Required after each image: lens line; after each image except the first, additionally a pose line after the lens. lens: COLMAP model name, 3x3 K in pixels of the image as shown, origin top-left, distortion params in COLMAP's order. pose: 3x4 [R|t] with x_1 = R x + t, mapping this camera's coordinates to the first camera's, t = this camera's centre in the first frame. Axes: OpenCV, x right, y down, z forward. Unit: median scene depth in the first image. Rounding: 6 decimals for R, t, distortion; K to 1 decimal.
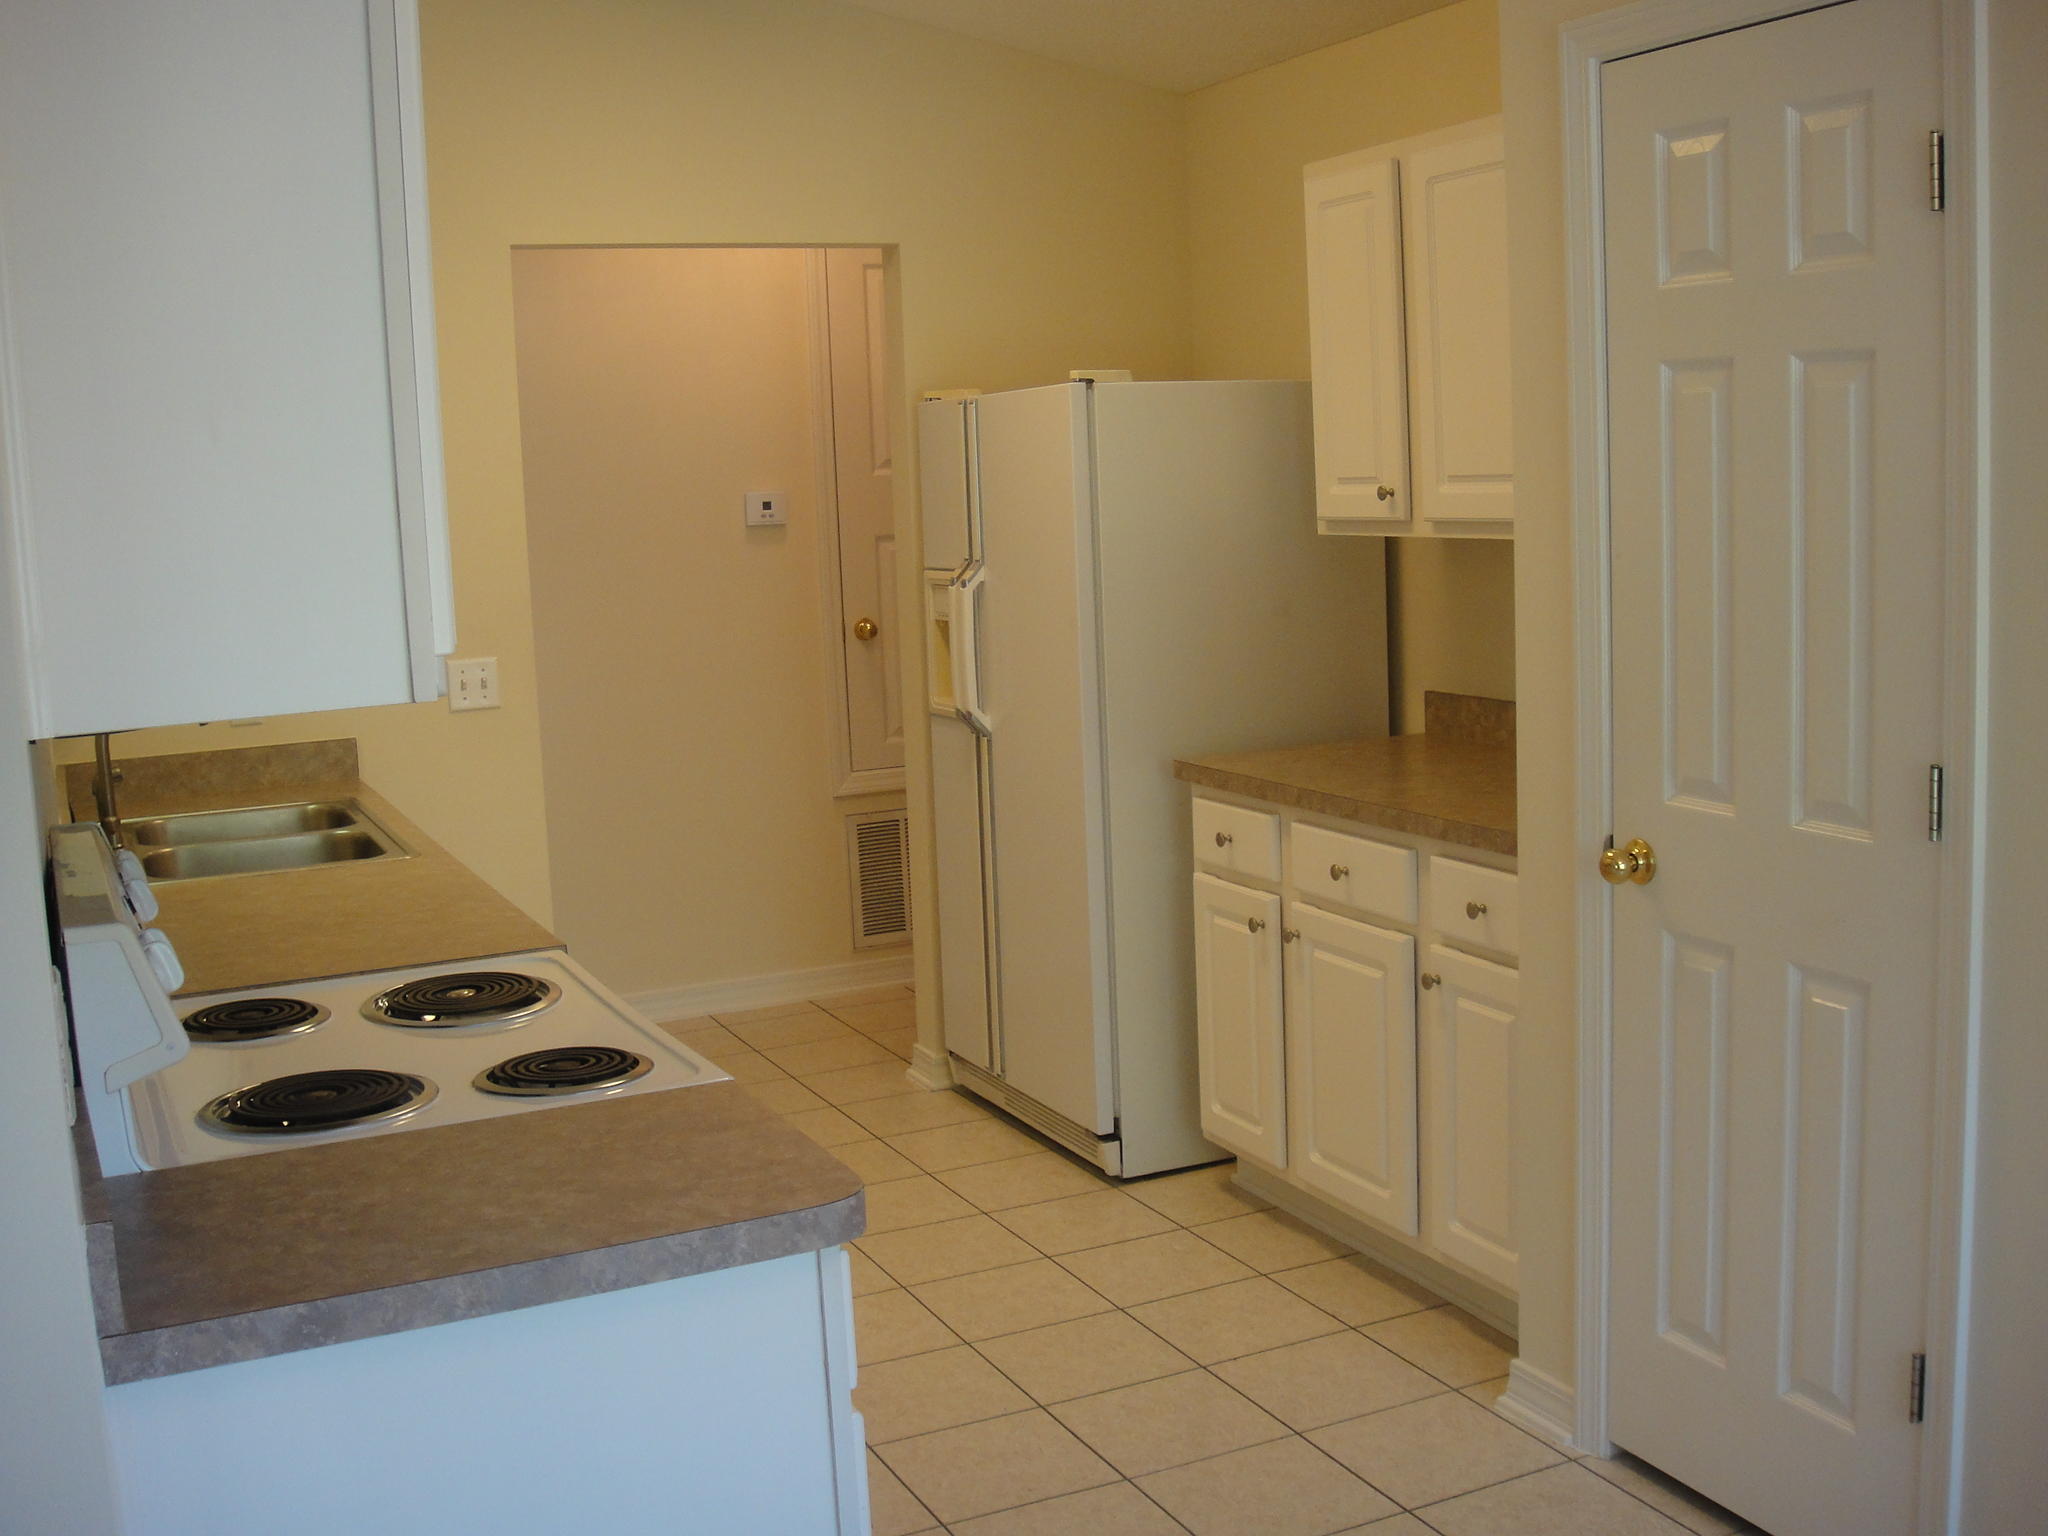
lens RADIAL K [[2143.7, 0, 1022.3], [0, 2143.7, 768.3], [0, 0, 1]] dist [-0.132920, 0.000000]
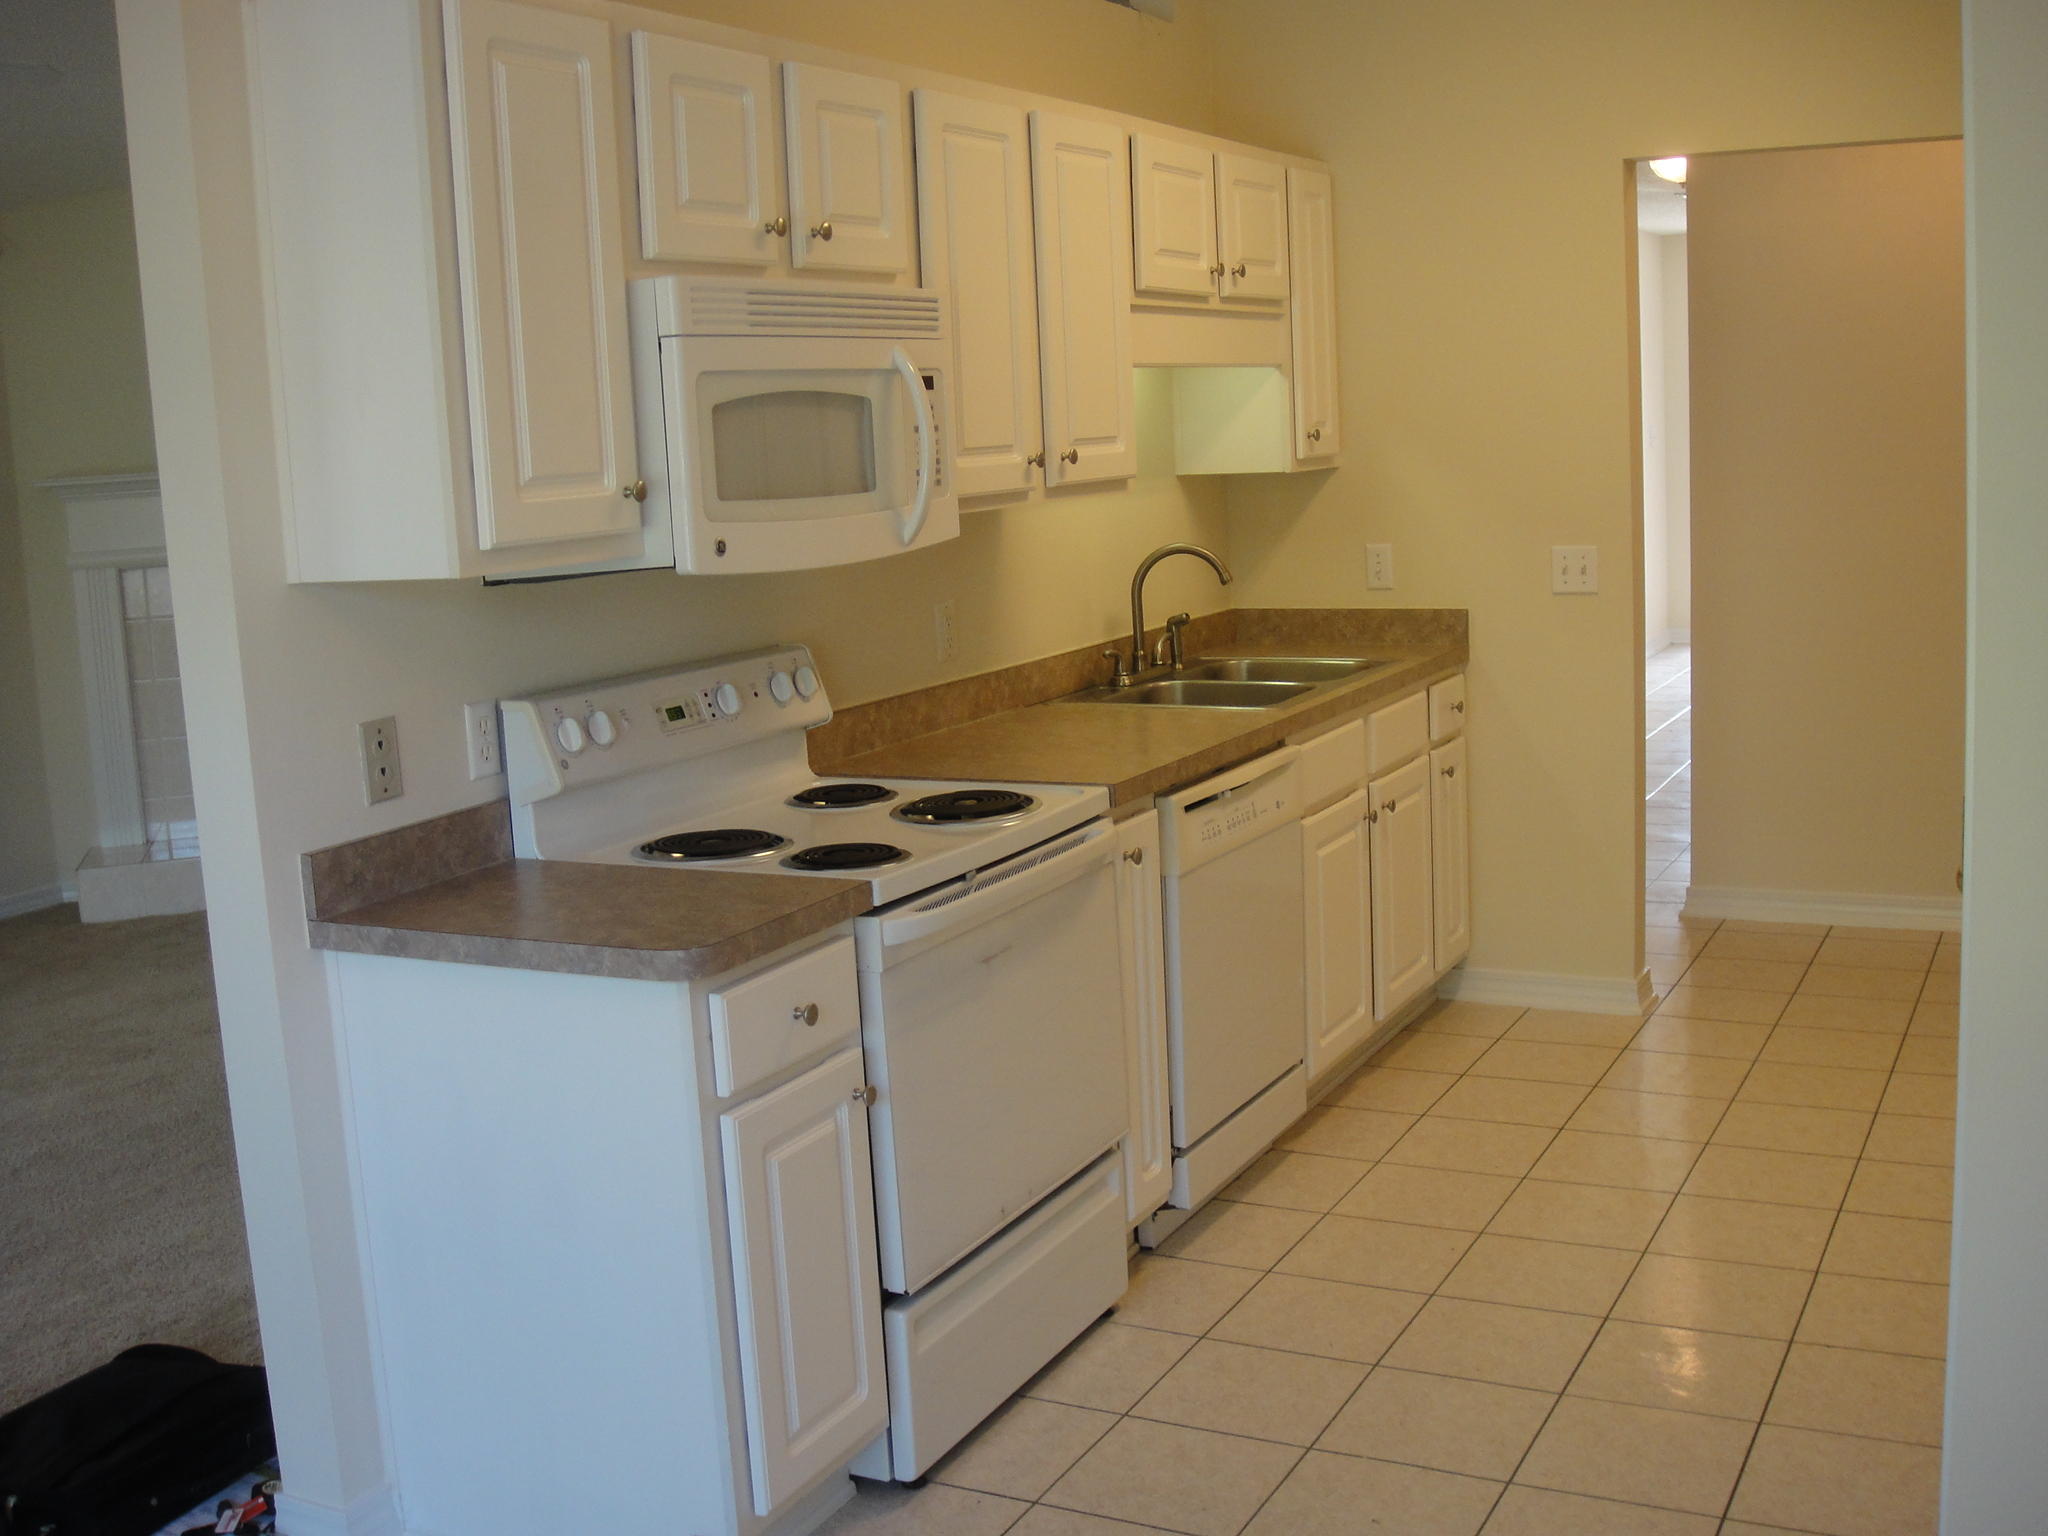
lens RADIAL K [[2143.7, 0, 1026.0], [0, 2143.7, 764.7], [0, 0, 1]] dist [-0.132920, 0.000000]
pose [[0.610530, 0.139899, -0.779539, 1.189801], [-0.085517, 0.990165, 0.110723, -0.103129], [0.787363, -0.000936, 0.616489, 0.312014]]
